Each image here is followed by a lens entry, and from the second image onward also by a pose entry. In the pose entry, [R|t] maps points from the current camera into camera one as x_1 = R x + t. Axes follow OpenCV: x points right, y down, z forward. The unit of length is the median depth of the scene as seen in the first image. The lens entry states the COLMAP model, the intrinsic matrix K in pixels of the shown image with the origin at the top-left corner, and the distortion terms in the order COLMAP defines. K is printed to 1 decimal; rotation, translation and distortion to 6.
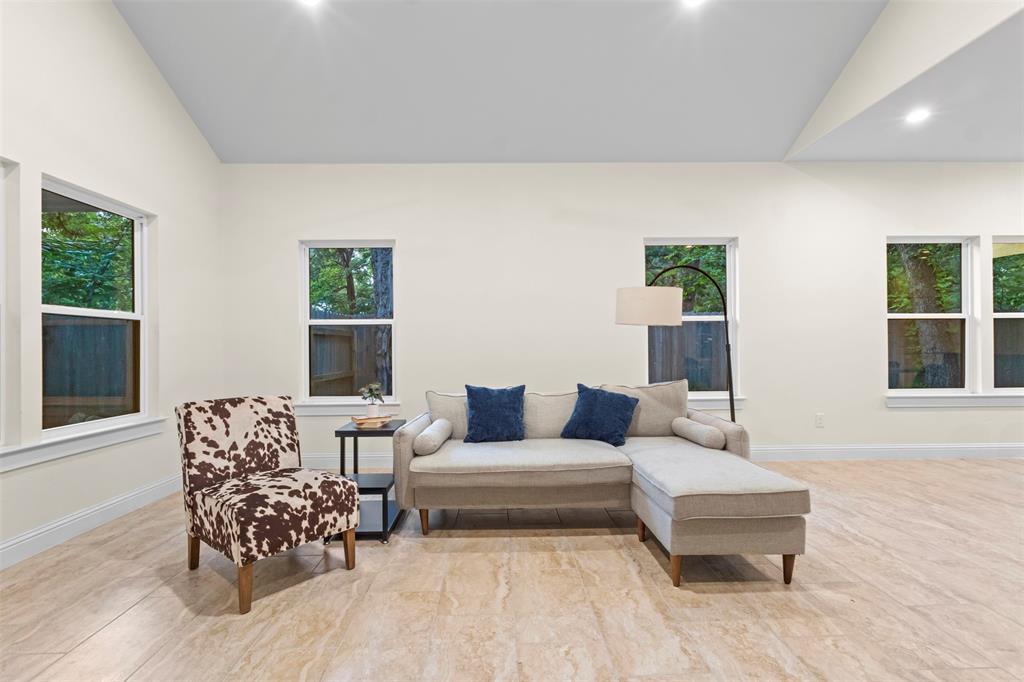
lens RADIAL K [[473.2, 0, 506.2], [0, 473.2, 348.8], [0, 0, 1]] dist [0.002511, 0.000706]
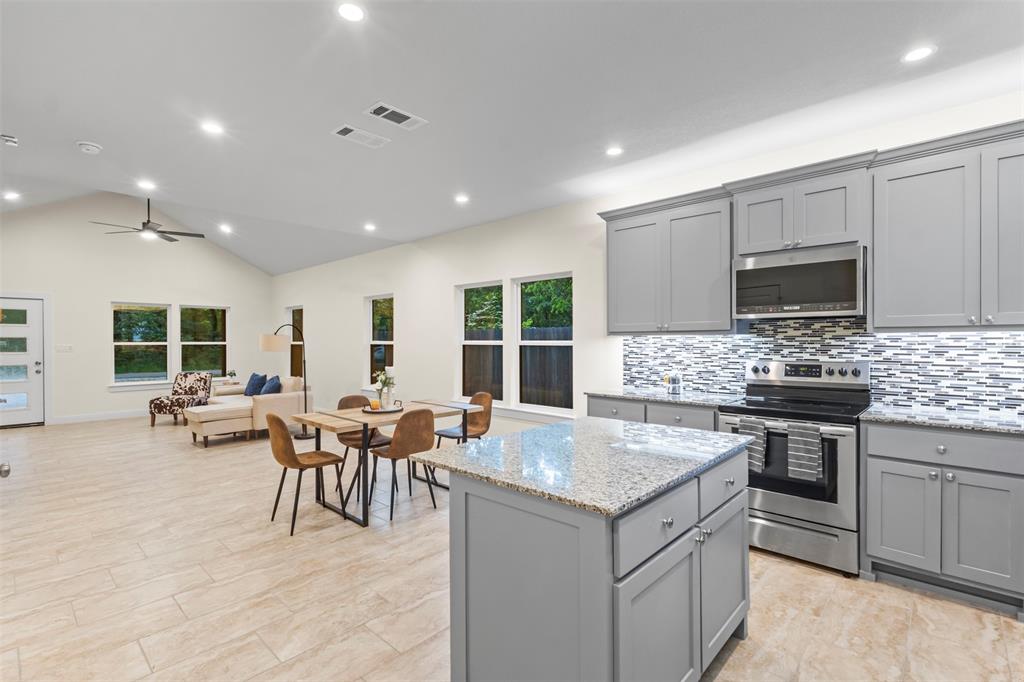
lens RADIAL K [[473.2, 0, 512.1], [0, 473.2, 343.6], [0, 0, 1]] dist [0.002511, 0.000706]
pose [[0.716020, 0.011957, -0.697977, 3.343617], [-0.006823, 0.999925, 0.010130, -0.143401], [0.698046, -0.002491, 0.716048, 0.218614]]
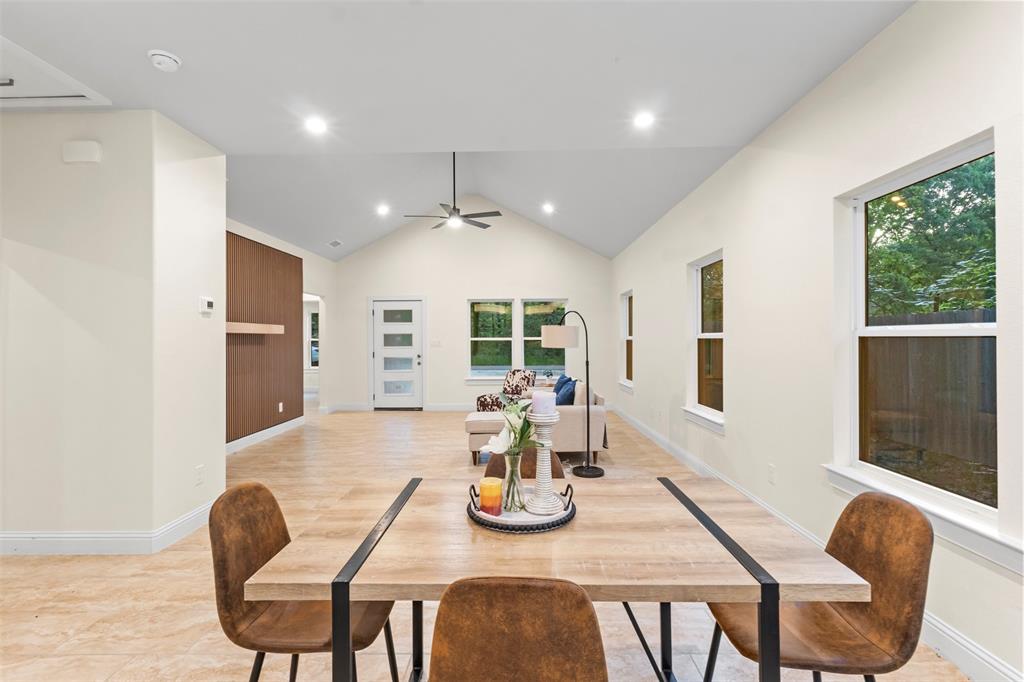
lens RADIAL K [[473.2, 0, 510.1], [0, 473.2, 339.5], [0, 0, 1]] dist [0.002511, 0.000706]
pose [[-0.037260, 0.008678, -0.999268, 2.487042], [0.002161, 0.999961, 0.008604, -0.115396], [0.999303, -0.001839, -0.037278, 1.086019]]
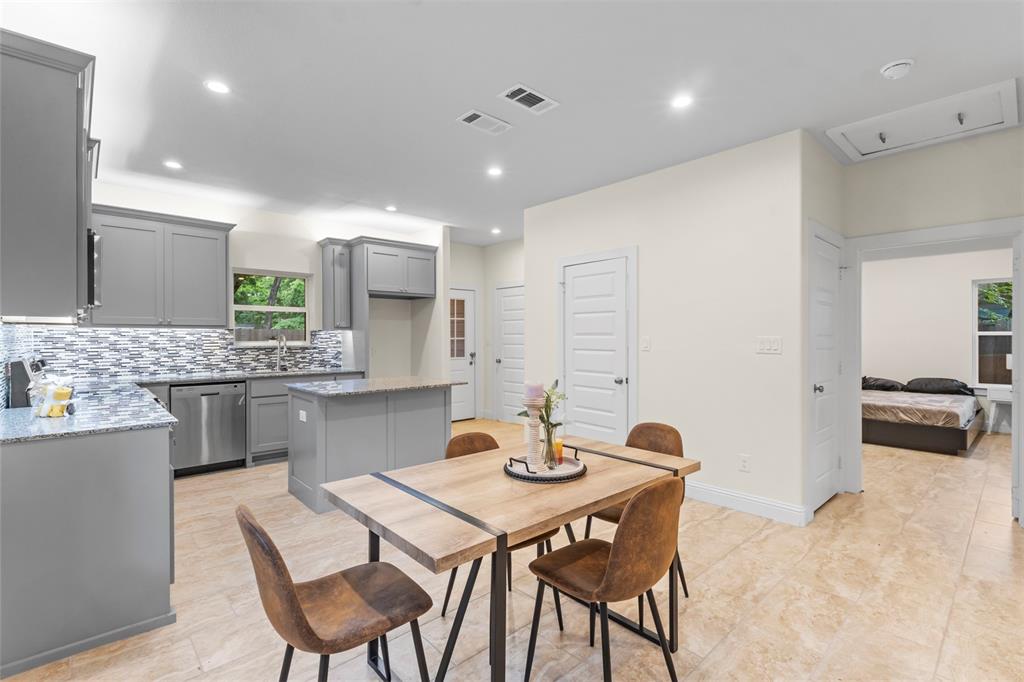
lens RADIAL K [[473.2, 0, 511.6], [0, 473.2, 340.0], [0, 0, 1]] dist [0.002511, 0.000706]
pose [[-0.657569, 0.006064, 0.753370, 1.322922], [0.010334, 0.999946, 0.000972, -0.110754], [-0.753324, 0.008424, -0.657596, 1.639040]]
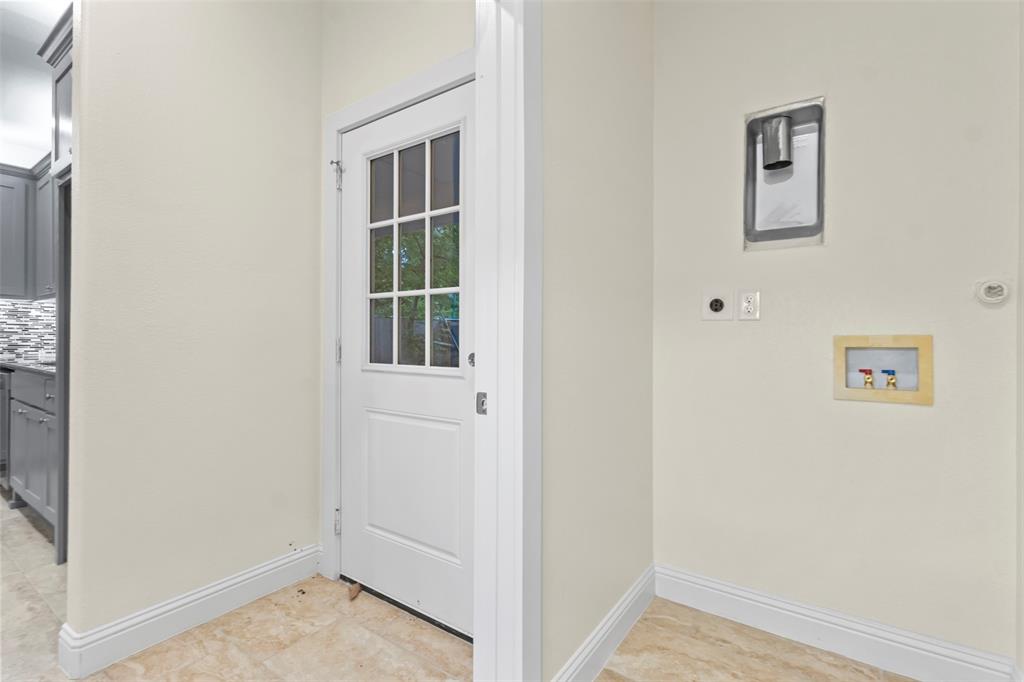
lens RADIAL K [[473.2, 0, 513.0], [0, 473.2, 341.9], [0, 0, 1]] dist [0.002511, 0.000706]
pose [[0.598492, 0.005544, 0.801110, 3.243958], [-0.010770, 0.999941, 0.001127, -0.046902], [-0.801057, -0.009302, 0.598516, -0.586657]]
